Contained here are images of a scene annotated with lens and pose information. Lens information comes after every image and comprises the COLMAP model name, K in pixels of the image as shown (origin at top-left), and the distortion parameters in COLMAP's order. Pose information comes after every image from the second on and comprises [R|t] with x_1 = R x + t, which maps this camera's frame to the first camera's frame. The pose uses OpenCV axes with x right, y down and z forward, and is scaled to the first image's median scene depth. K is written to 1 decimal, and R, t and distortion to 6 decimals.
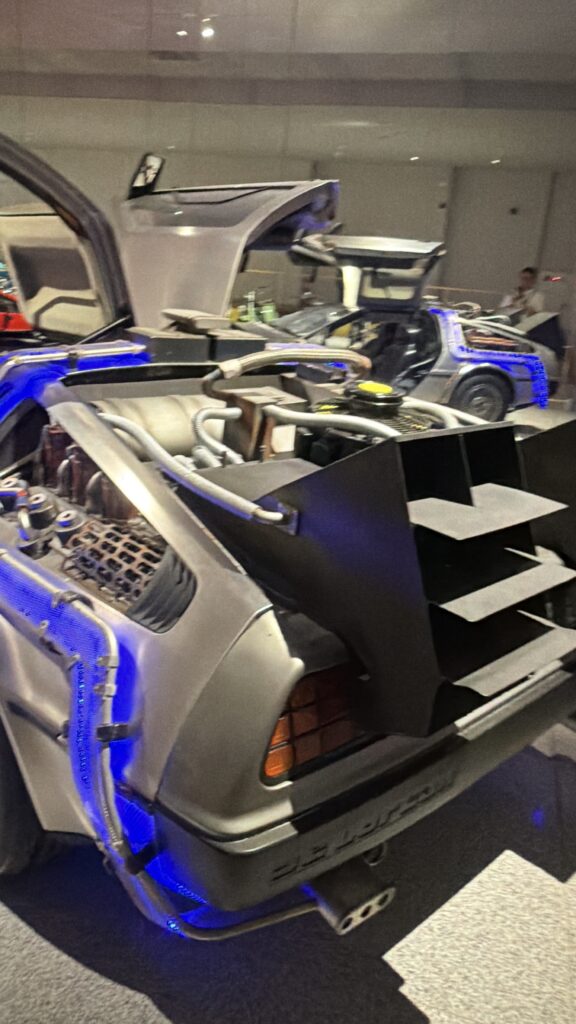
lens RADIAL K [[827.4, 0, 288.0], [0, 827.4, 512.0], [0, 0, 1]] dist [-0.005103, -0.001565]
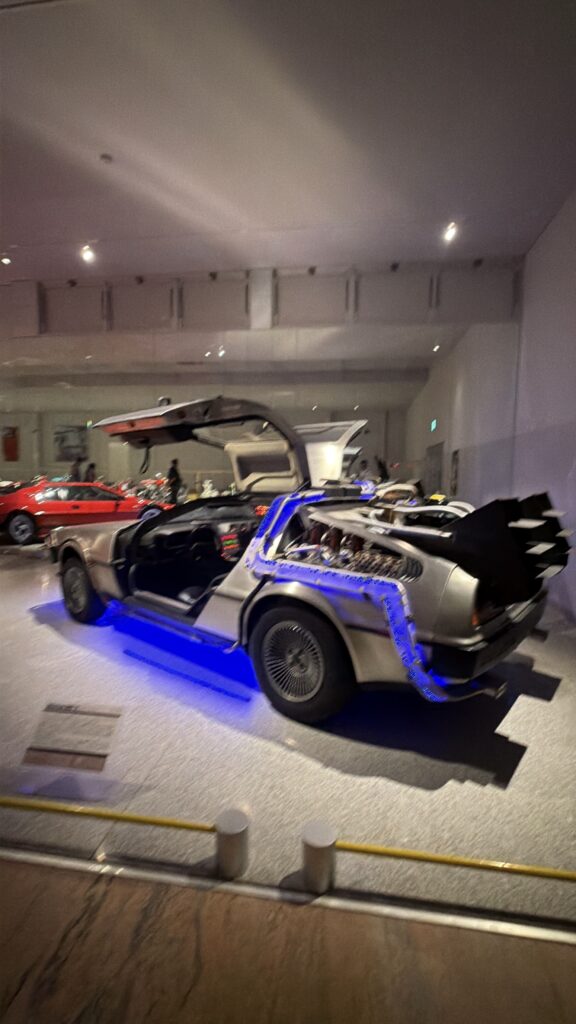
lens RADIAL K [[517.6, 0, 288.0], [0, 517.6, 512.0], [0, 0, 1]] dist [-0.002971, -0.000045]
pose [[0.984756, -0.077569, 0.155688, -0.479384], [0.108140, 0.974078, -0.198690, 0.126341], [-0.136240, 0.212498, 0.967617, -0.360172]]
